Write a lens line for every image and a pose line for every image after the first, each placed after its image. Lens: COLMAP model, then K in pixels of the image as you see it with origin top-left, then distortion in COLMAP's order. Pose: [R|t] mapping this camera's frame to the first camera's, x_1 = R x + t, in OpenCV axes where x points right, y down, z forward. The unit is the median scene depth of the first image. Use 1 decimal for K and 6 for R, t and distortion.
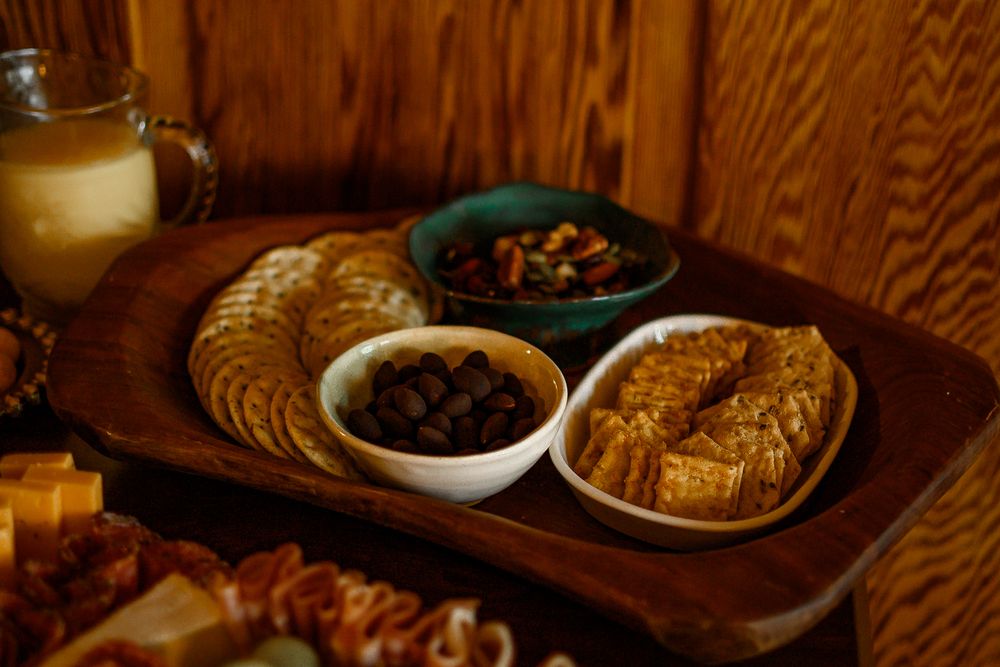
lens RADIAL K [[1528.2, 0, 500.0], [0, 1528.2, 333.5], [0, 0, 1]] dist [-0.008886, 0.044451]
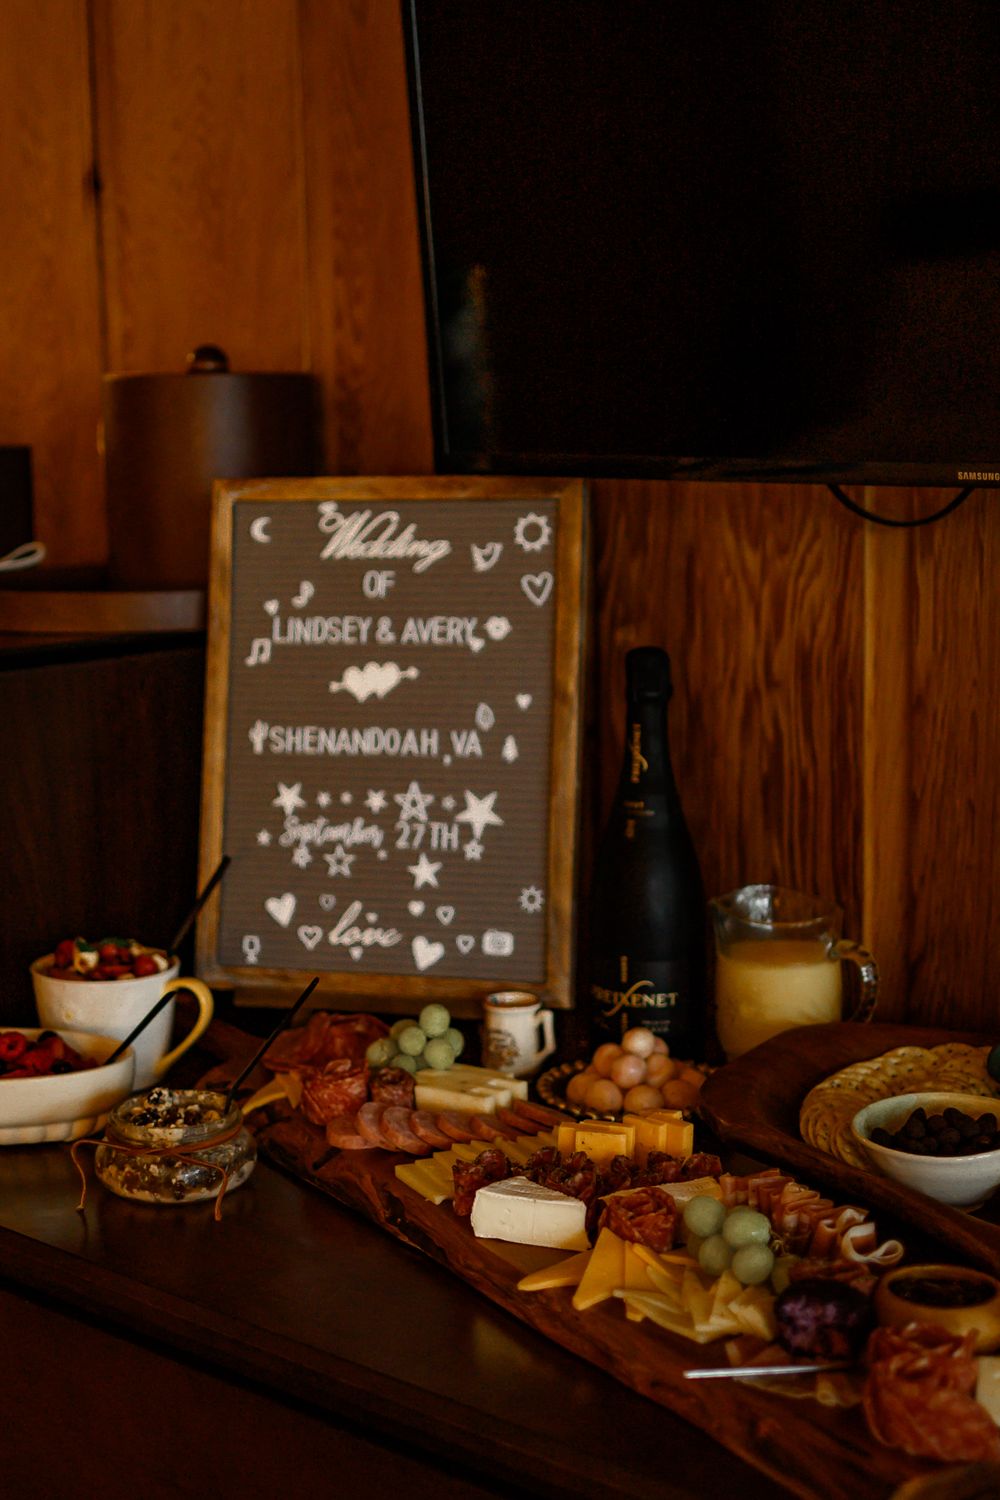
lens RADIAL K [[2292.3, 0, 500.0], [0, 2292.3, 750.0], [0, 0, 1]] dist [-0.008886, 0.044451]
pose [[0.834707, 0.054959, -0.547945, 0.568347], [-0.221486, 0.944488, -0.242665, 0.234503], [0.504191, 0.323917, 0.800543, -0.743265]]
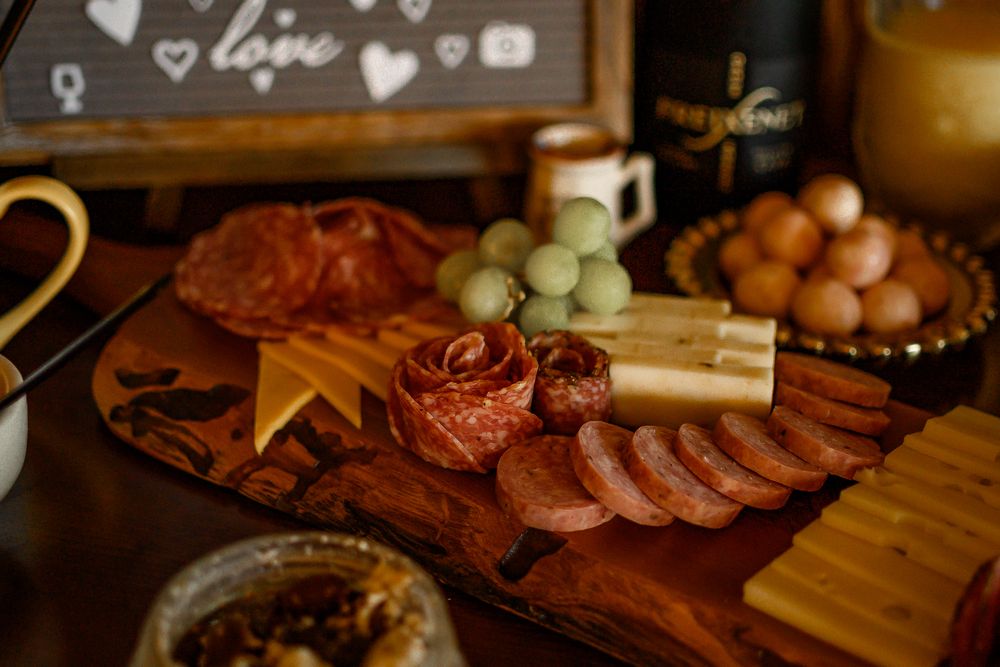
lens RADIAL K [[1528.2, 0, 500.0], [0, 1528.2, 333.5], [0, 0, 1]] dist [-0.008886, 0.044451]
pose [[0.988535, 0.082553, -0.126427, -0.394583], [-0.078030, 0.996135, 0.040325, 0.032669], [0.129267, -0.029997, 0.991156, 0.080979]]
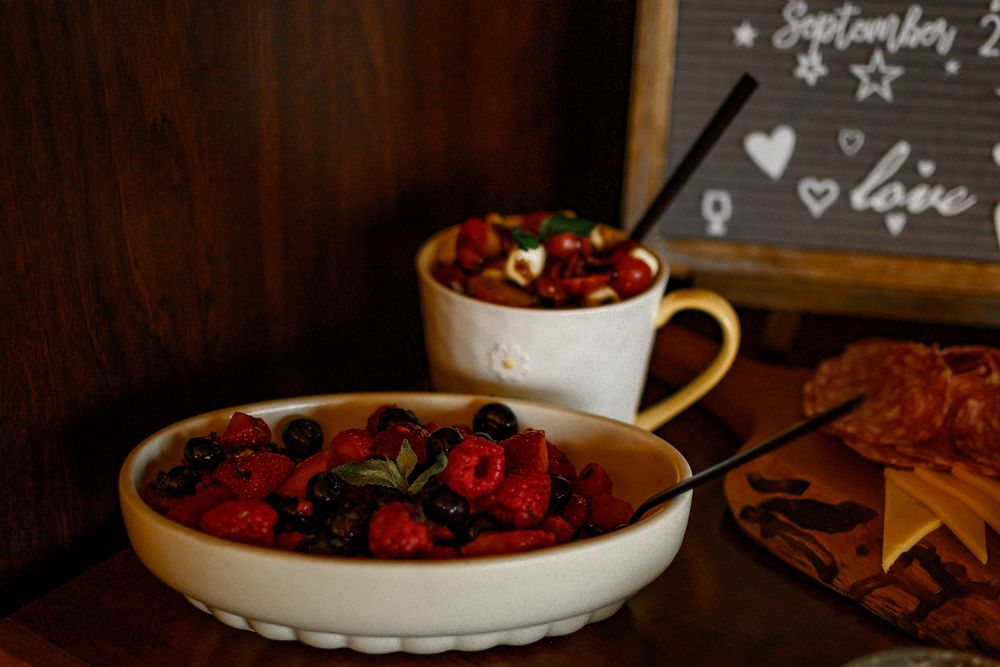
lens RADIAL K [[1528.2, 0, 500.0], [0, 1528.2, 333.5], [0, 0, 1]] dist [-0.008886, 0.044451]
pose [[0.888865, 0.191269, -0.416336, -0.459046], [-0.209687, 0.977767, 0.001520, 0.047295], [0.407371, 0.085949, 0.909209, 0.003849]]
